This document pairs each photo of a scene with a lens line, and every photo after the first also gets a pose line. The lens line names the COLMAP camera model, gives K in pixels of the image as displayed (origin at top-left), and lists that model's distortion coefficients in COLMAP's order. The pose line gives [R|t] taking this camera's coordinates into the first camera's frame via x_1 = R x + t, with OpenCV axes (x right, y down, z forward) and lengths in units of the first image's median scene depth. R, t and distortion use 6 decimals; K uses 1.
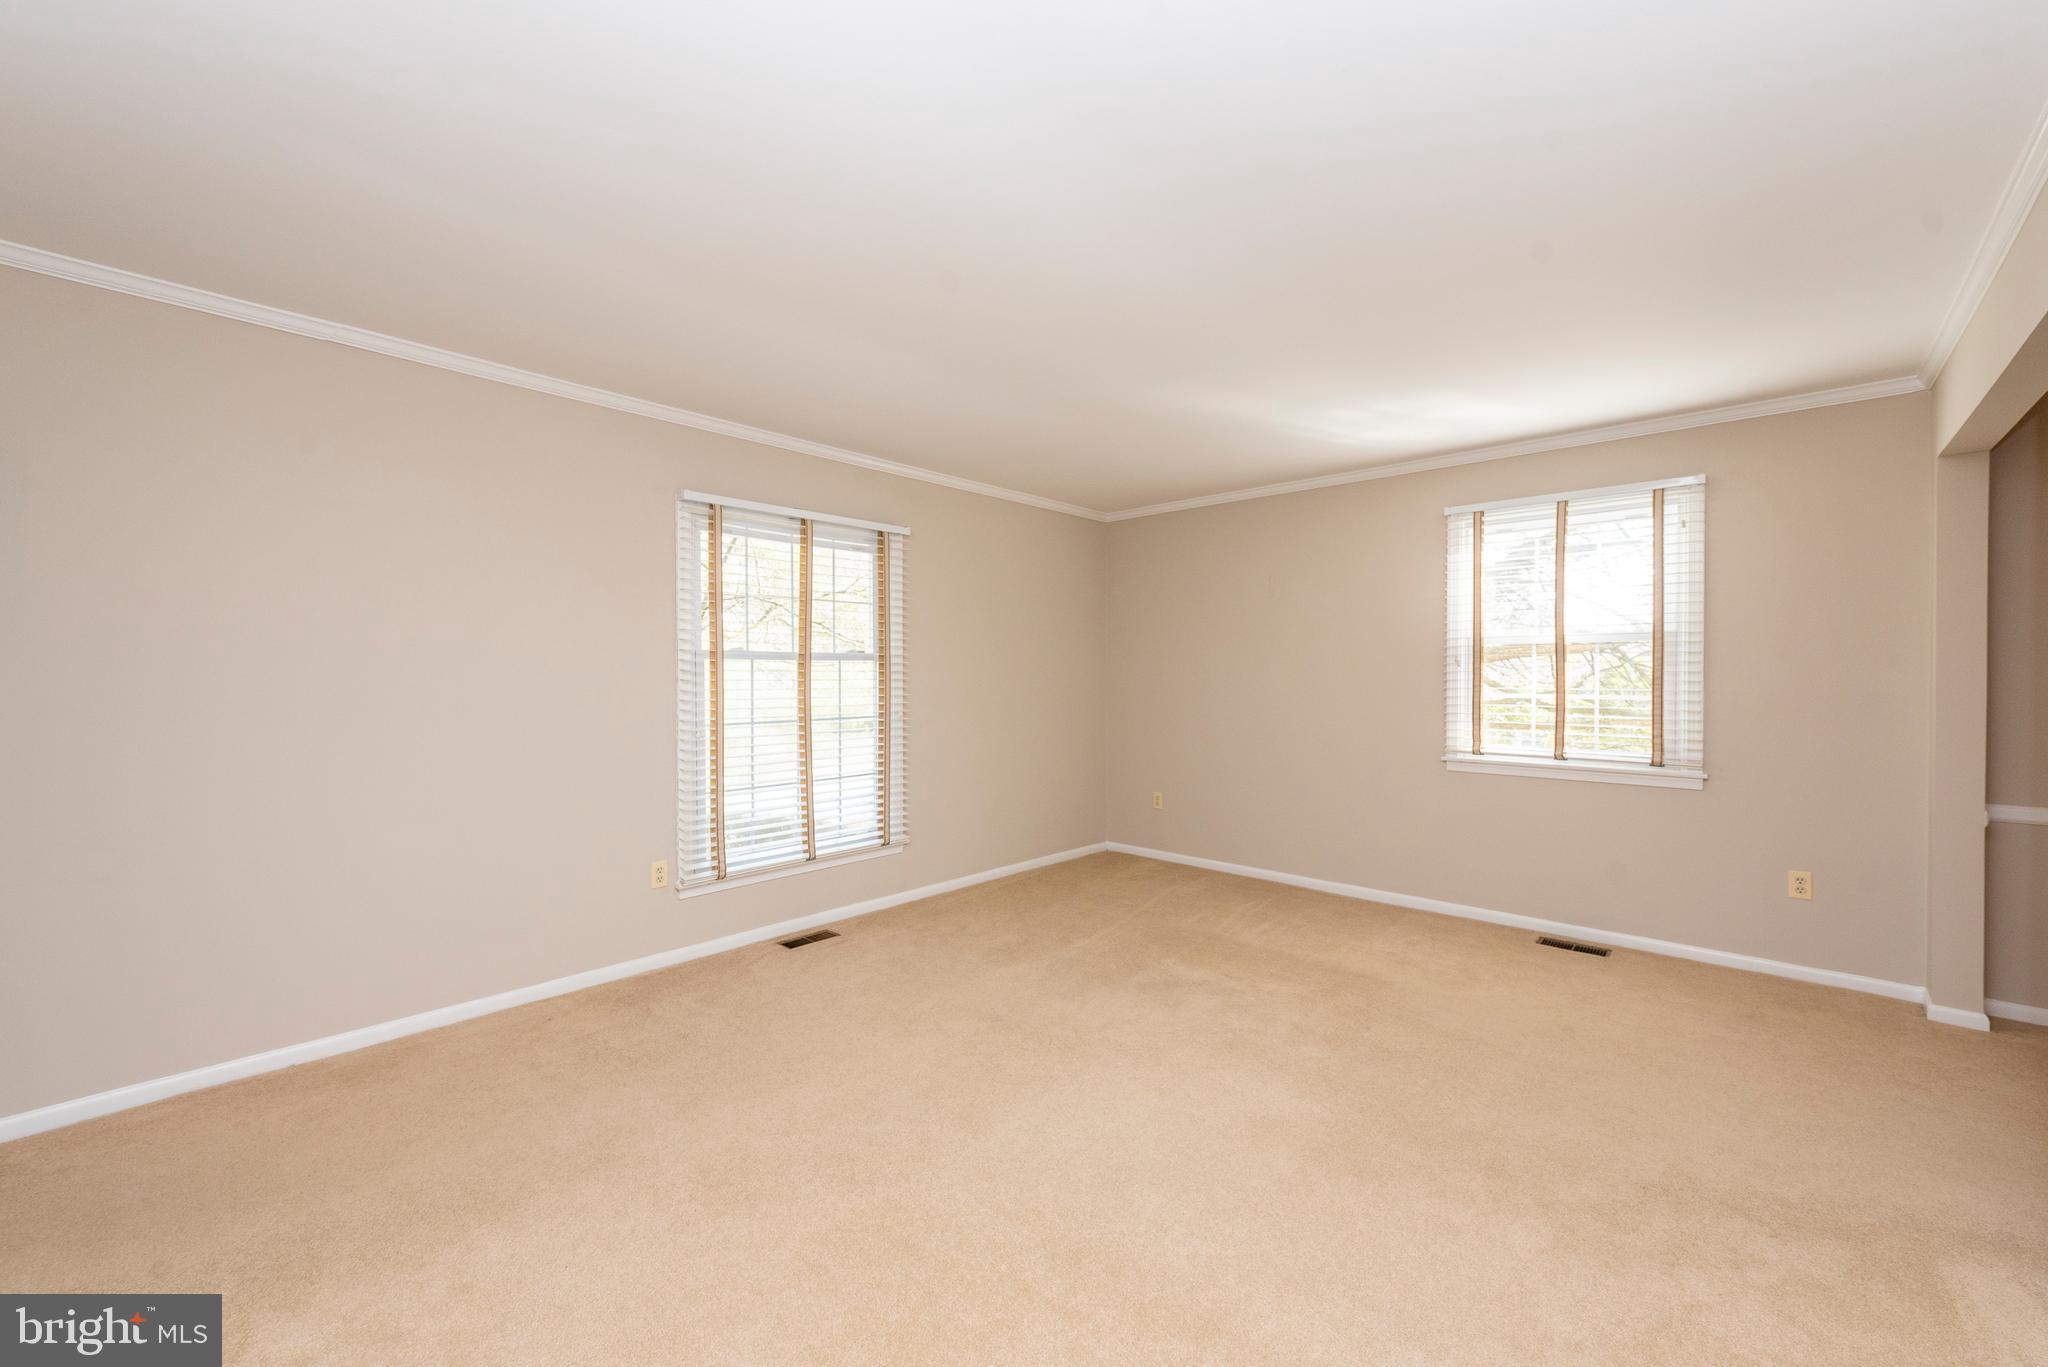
lens RADIAL K [[796.6, 0, 1027.2], [0, 796.6, 681.8], [0, 0, 1]] dist [0.001894, 0.000124]
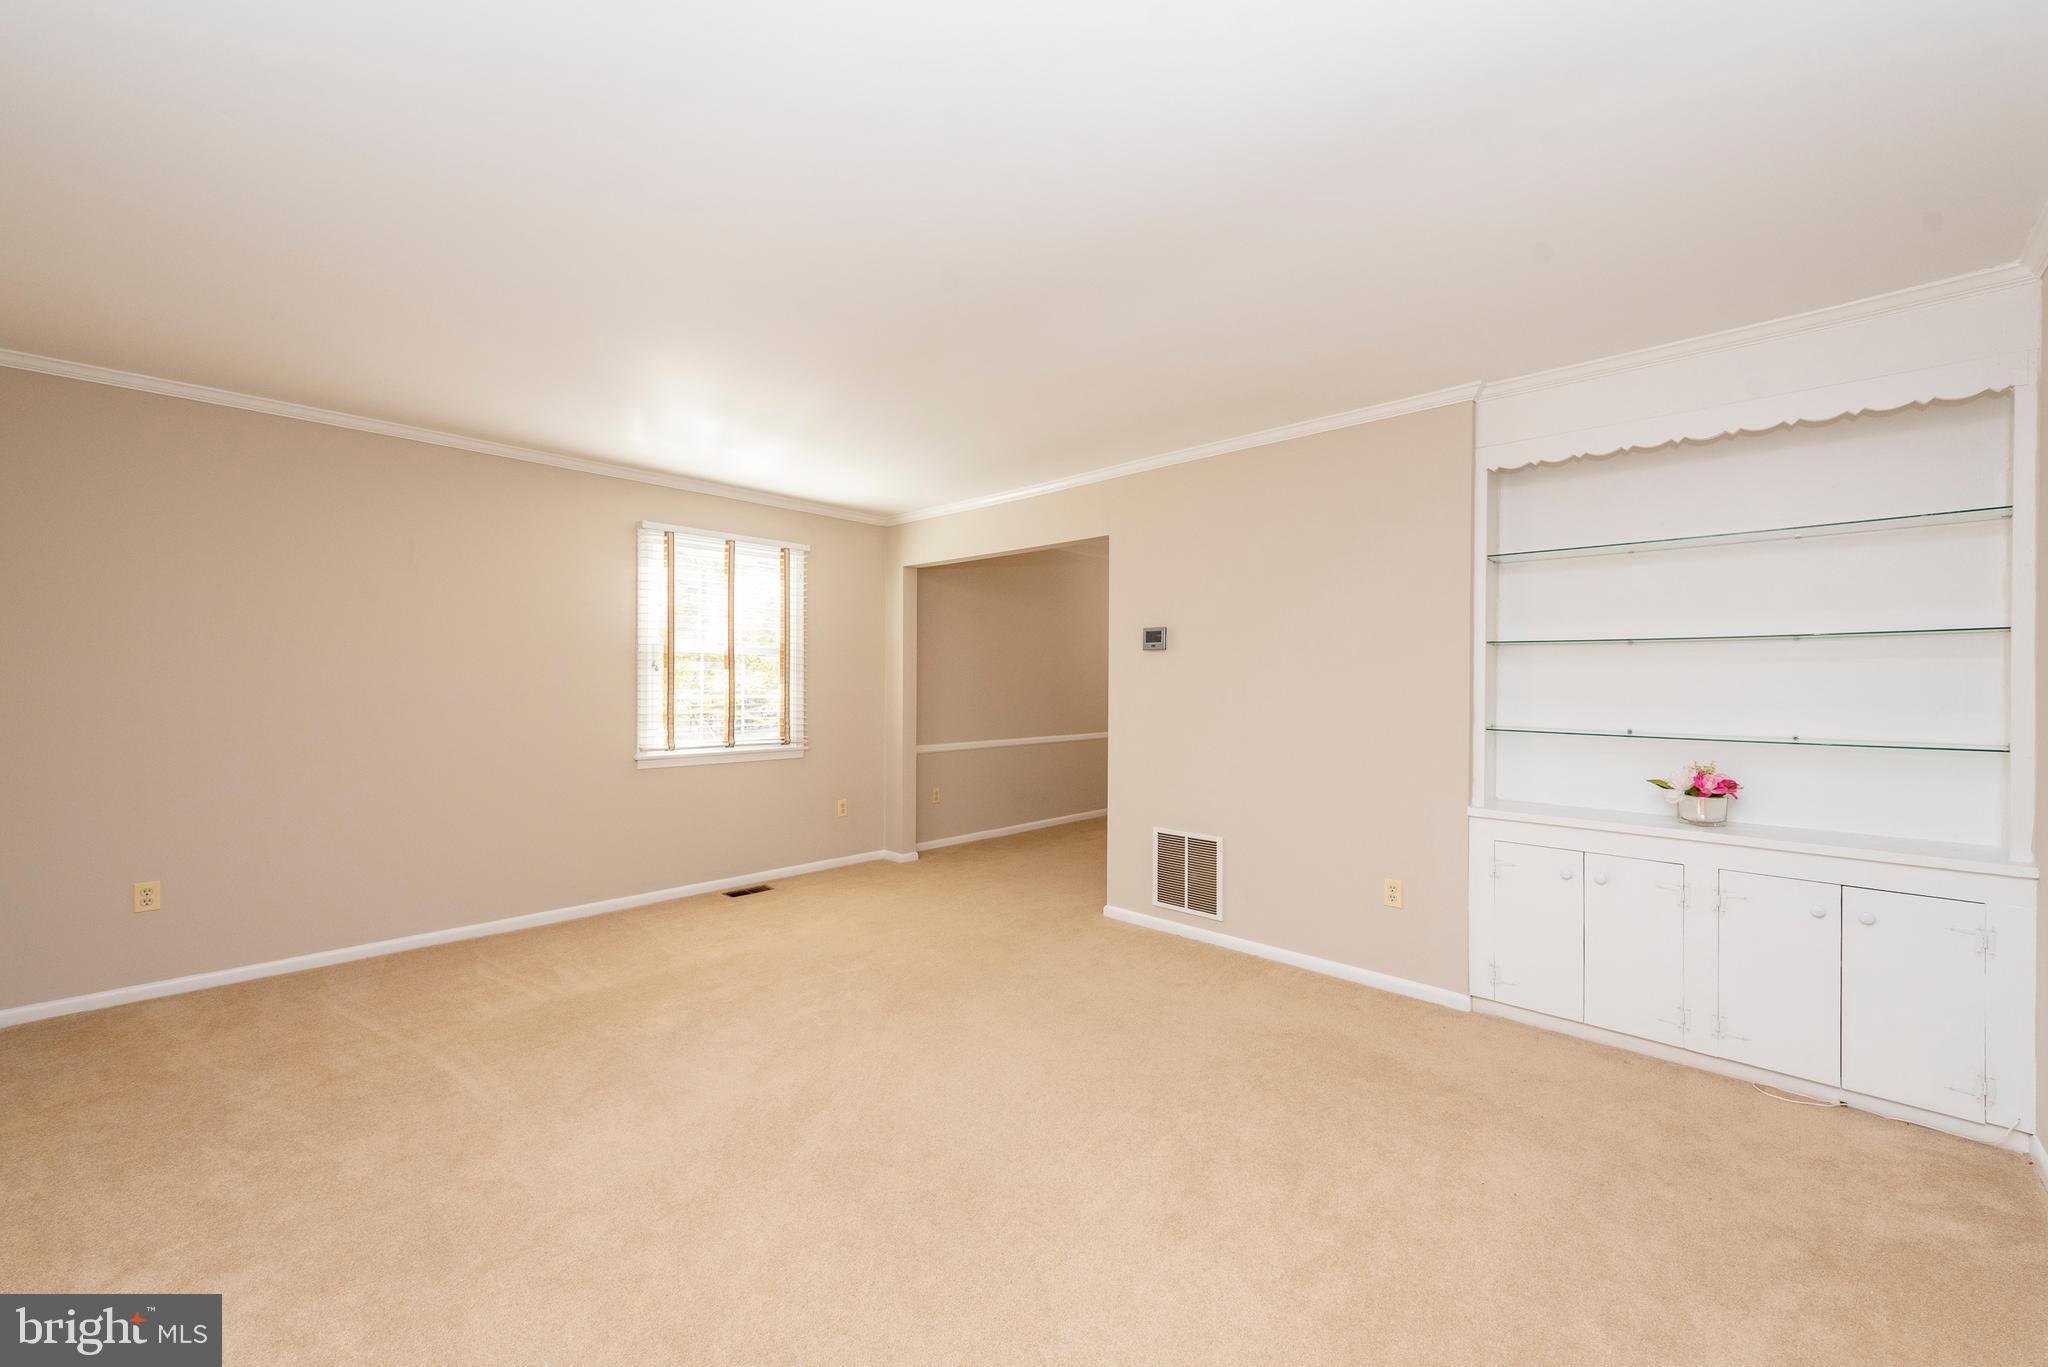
lens RADIAL K [[796.6, 0, 1027.9], [0, 796.6, 679.7], [0, 0, 1]] dist [0.001894, 0.000124]
pose [[0.015962, -0.002447, 0.999870, -0.558526], [0.000042, 0.999997, 0.002447, -0.010493], [-0.999873, 0.000003, 0.015962, 0.501106]]
